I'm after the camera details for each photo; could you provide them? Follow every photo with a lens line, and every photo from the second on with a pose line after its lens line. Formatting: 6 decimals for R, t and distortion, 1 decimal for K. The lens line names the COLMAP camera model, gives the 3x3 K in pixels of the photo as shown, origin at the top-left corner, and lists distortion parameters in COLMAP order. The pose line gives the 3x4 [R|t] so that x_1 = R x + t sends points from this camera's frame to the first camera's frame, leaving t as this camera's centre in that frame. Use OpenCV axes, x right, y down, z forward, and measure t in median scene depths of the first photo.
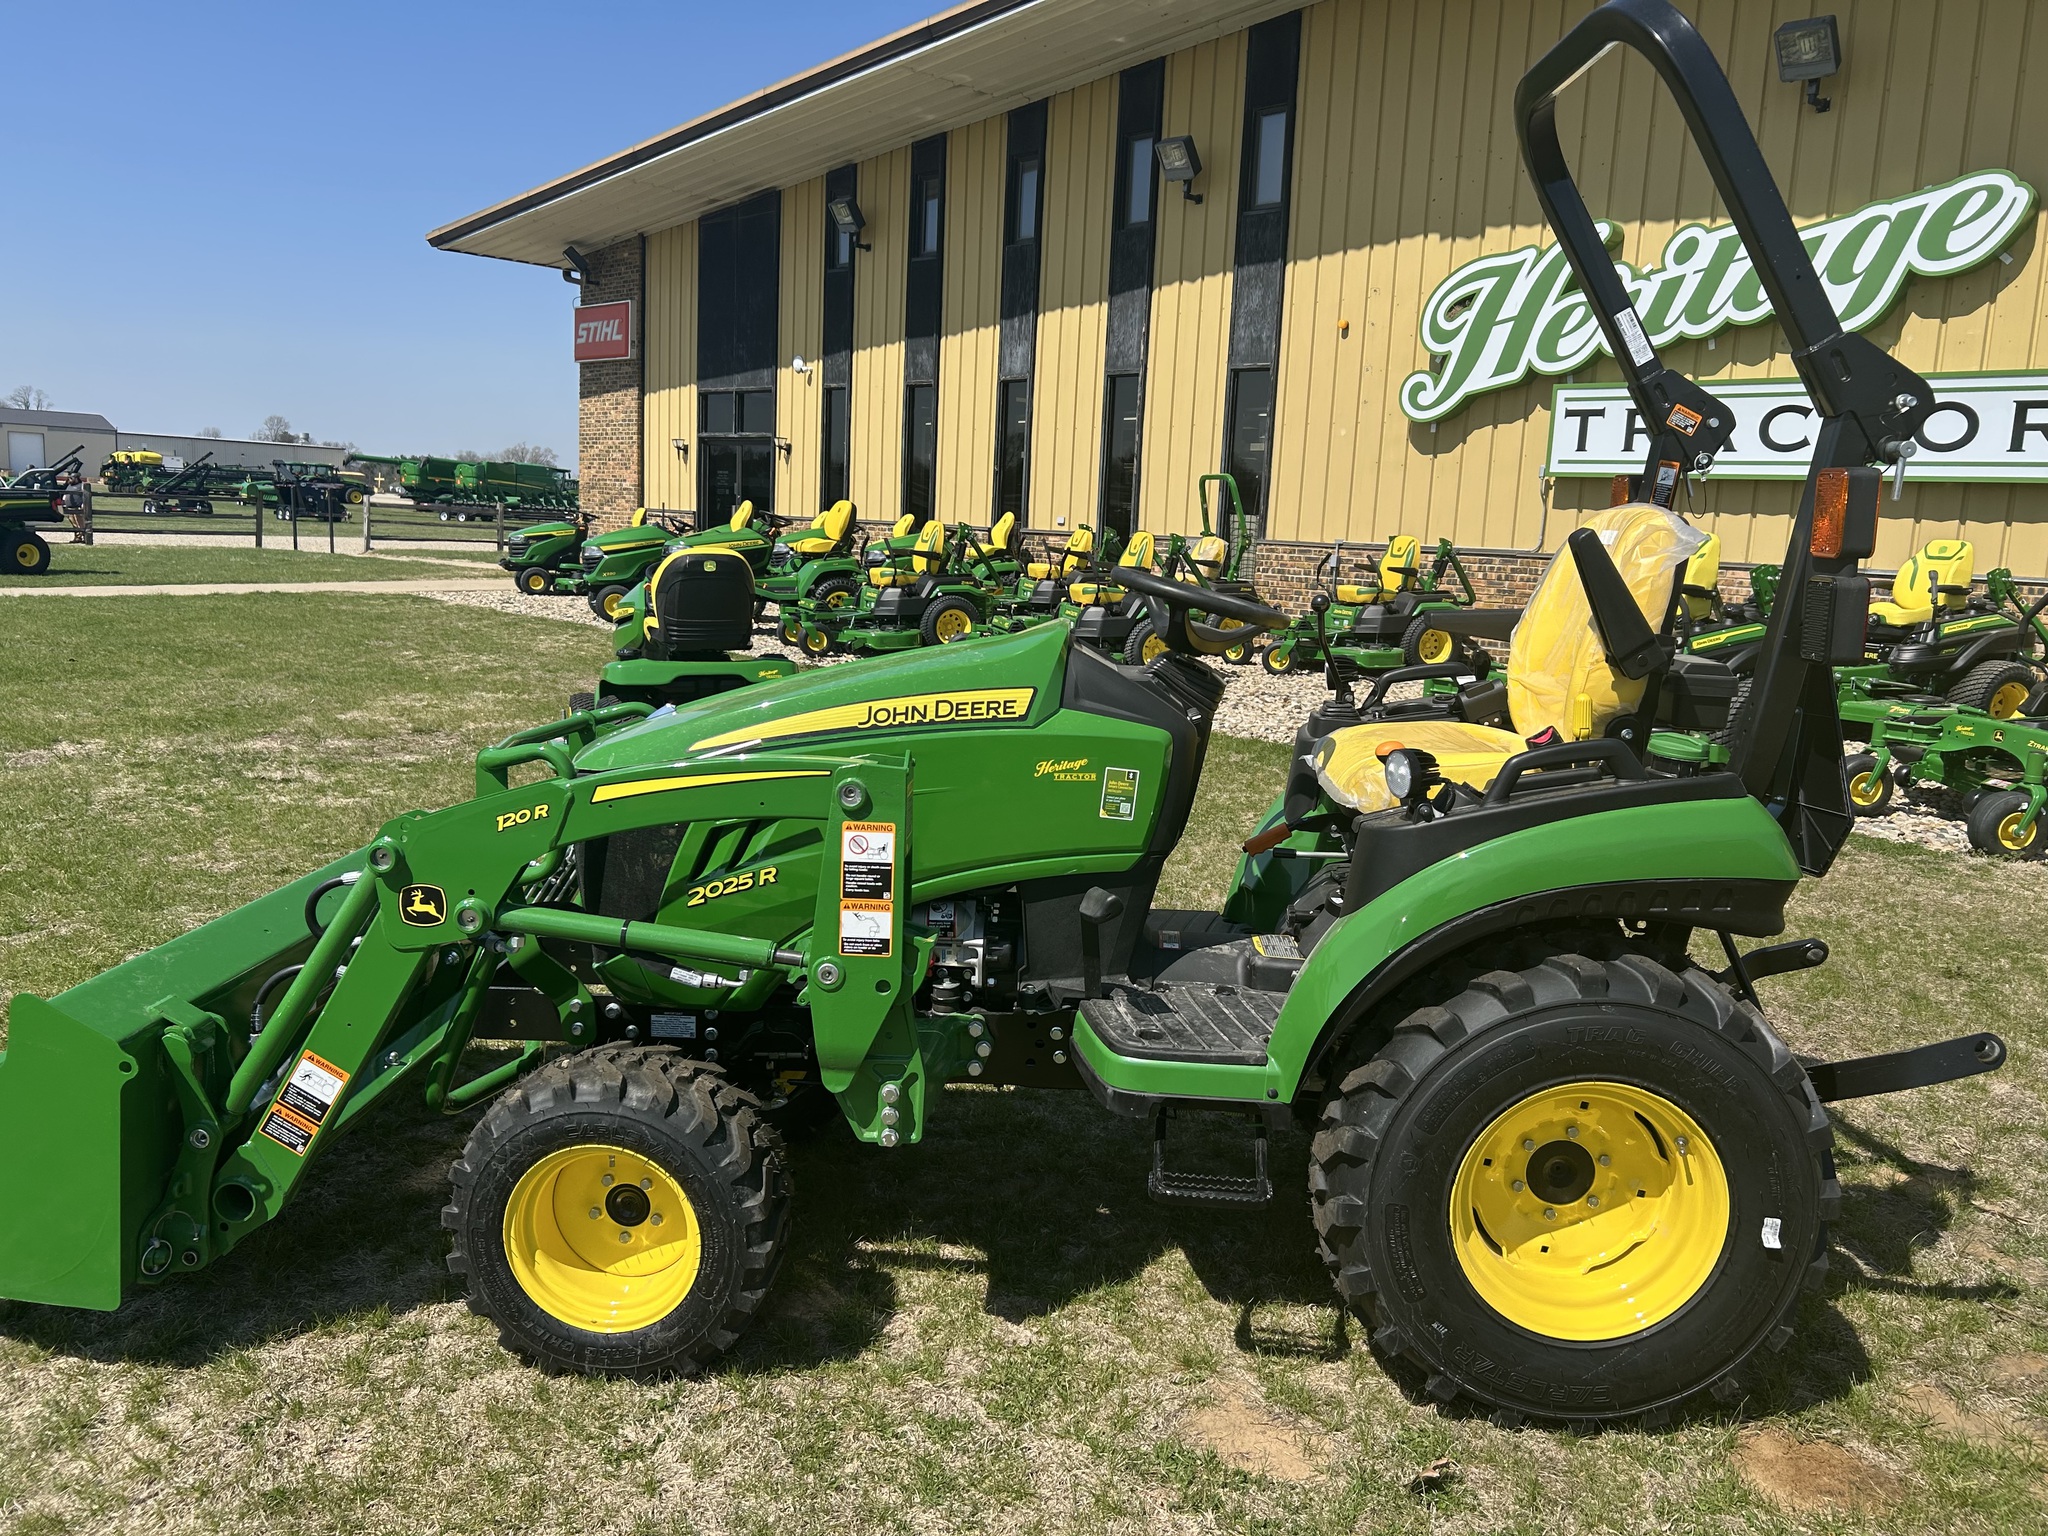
lens RADIAL K [[1544.2, 0, 1039.9], [0, 1544.2, 749.9], [0, 0, 1]] dist [0.059951, -0.074448]
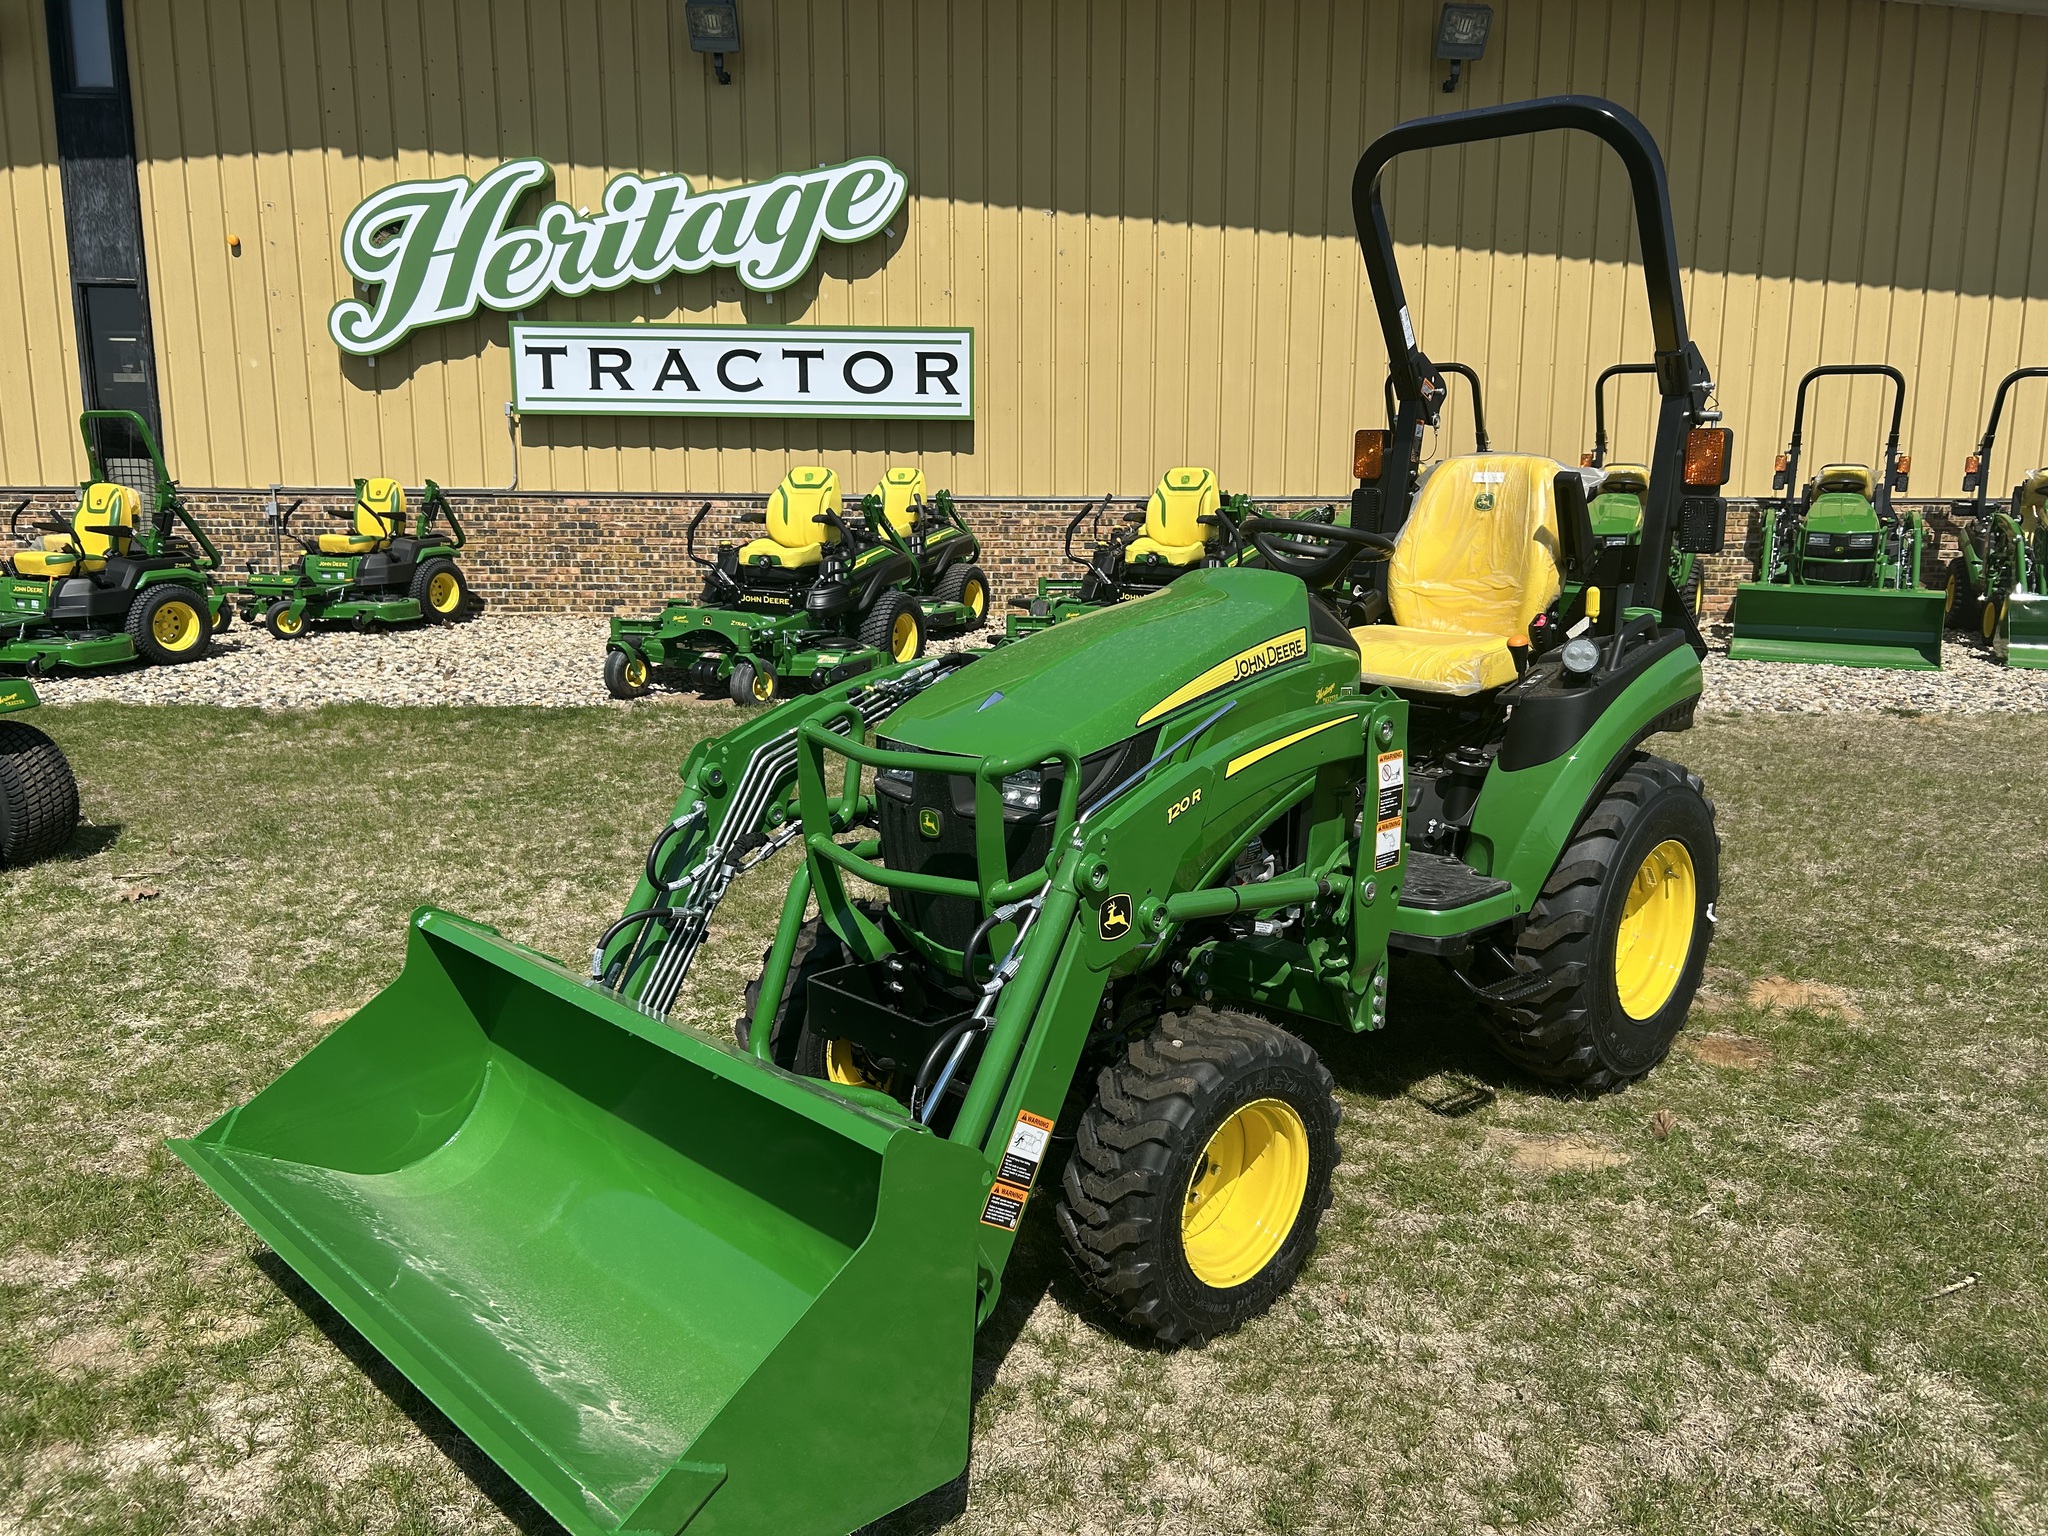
lens RADIAL K [[1555.3, 0, 1032.4], [0, 1555.3, 764.0], [0, 0, 1]] dist [0.011068, -0.010423]
pose [[0.682927, -0.167815, 0.710949, -0.216897], [0.130169, 0.985634, 0.107613, -0.020095], [-0.718795, 0.019052, 0.694961, 0.075575]]
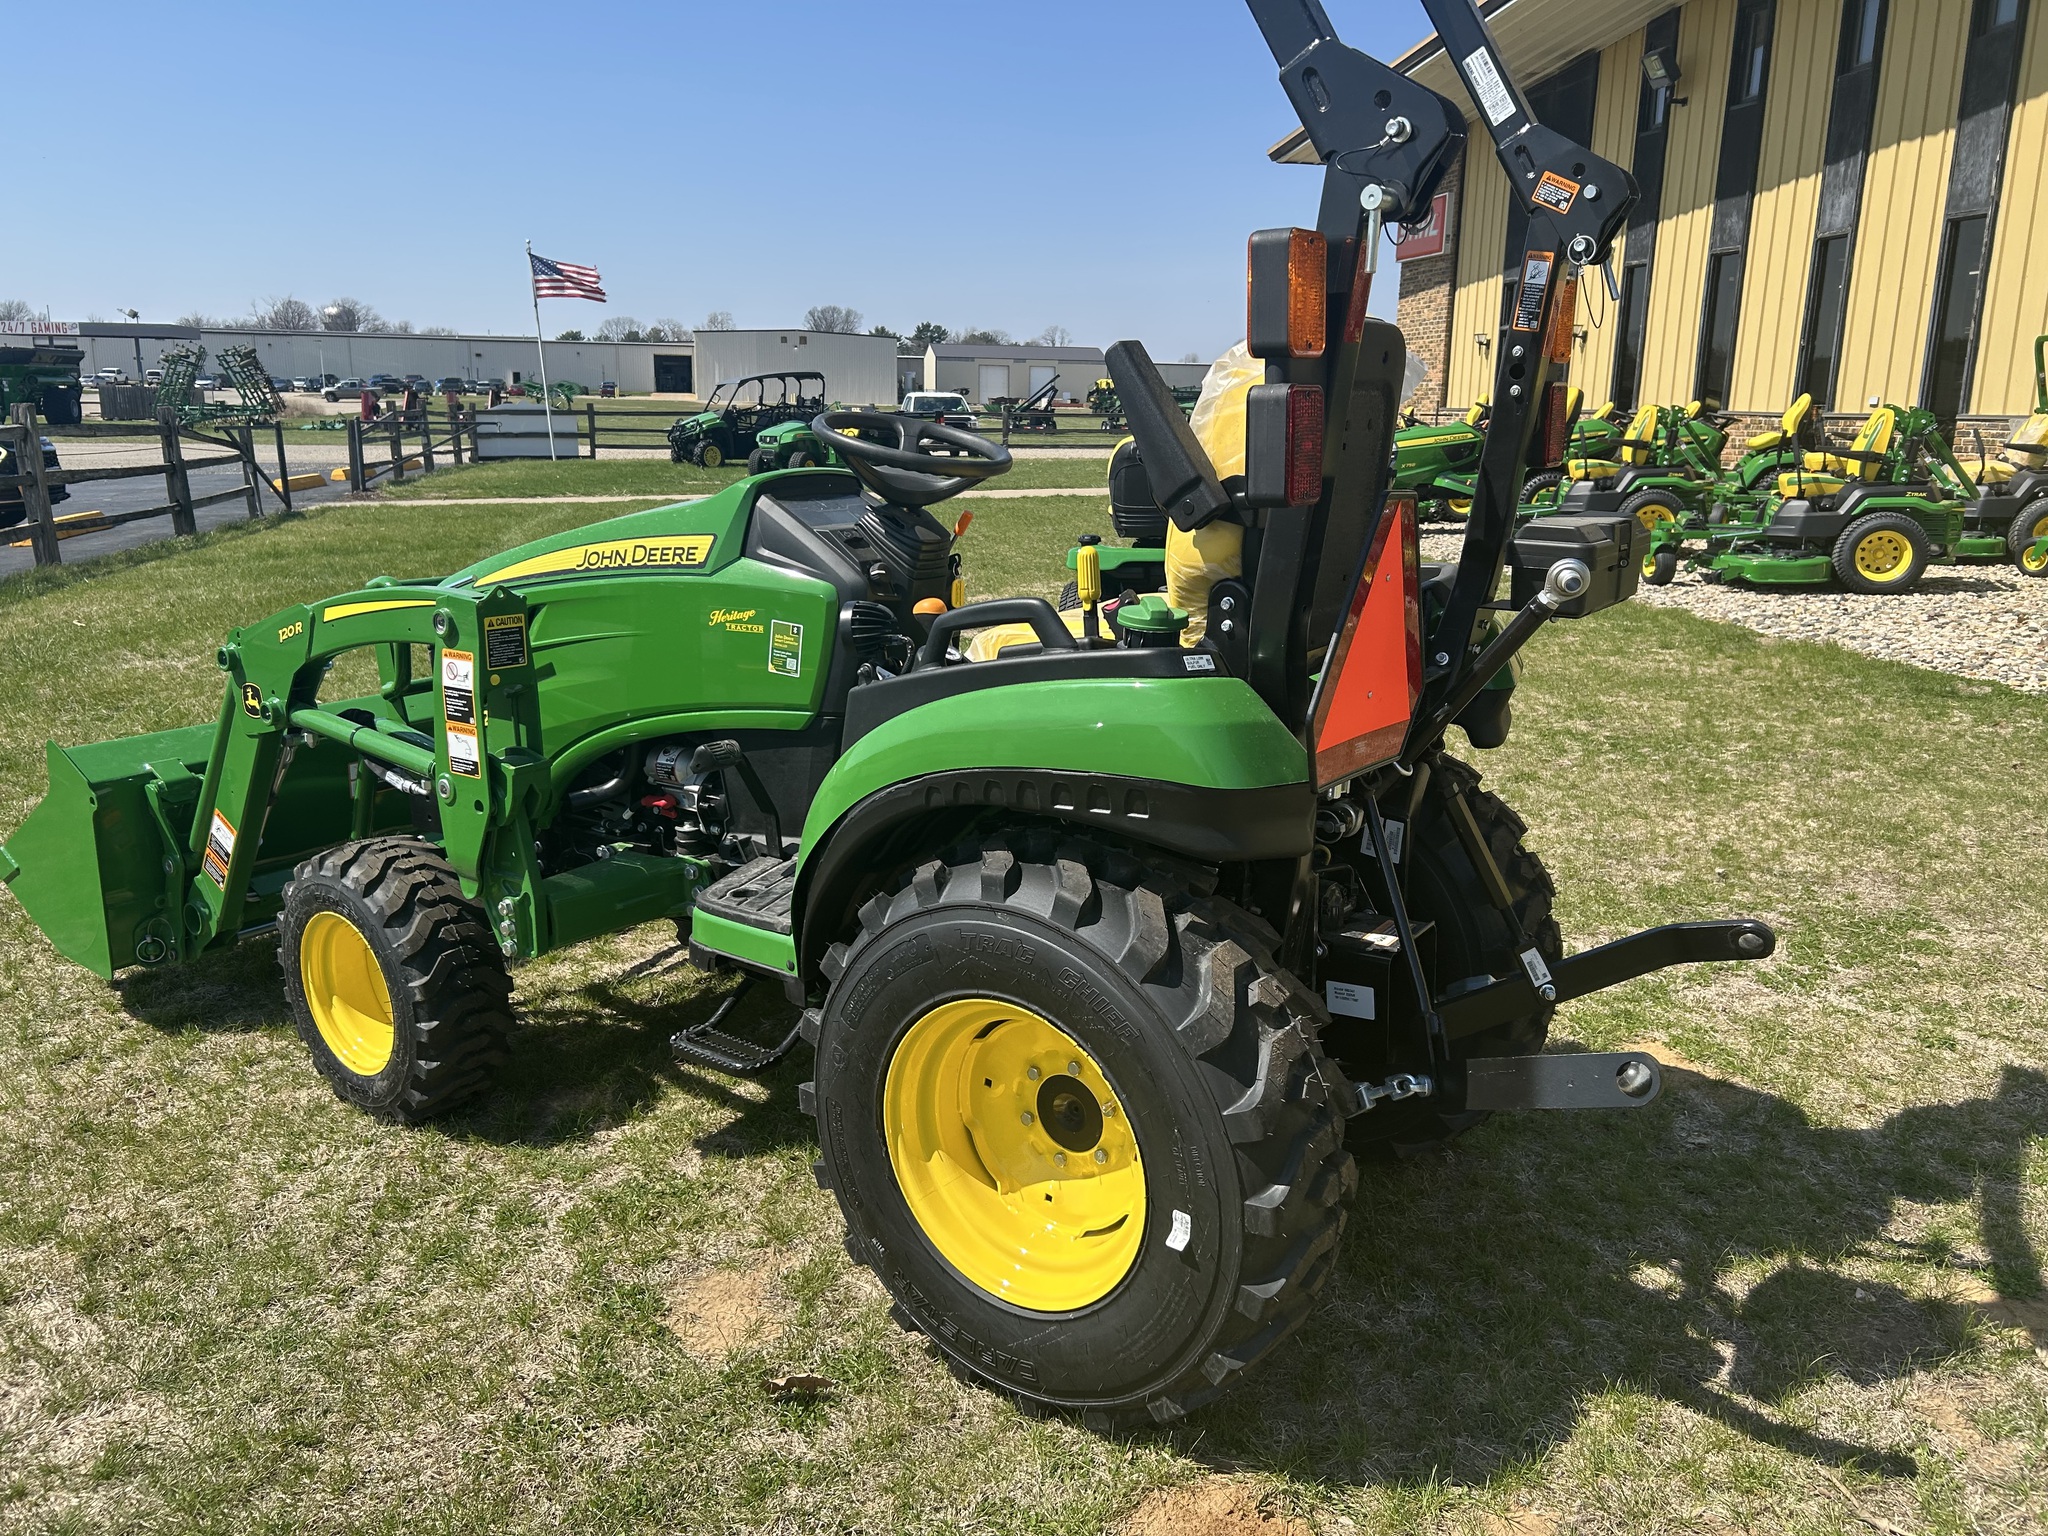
lens RADIAL K [[1535.8, 0, 1047.0], [0, 1535.8, 765.7], [0, 0, 1]] dist [0.047932, -0.056087]
pose [[0.839020, 0.092339, -0.536208, 0.158177], [-0.055464, 0.994875, 0.084540, 0.002554], [0.541267, -0.041190, 0.839841, 0.062061]]
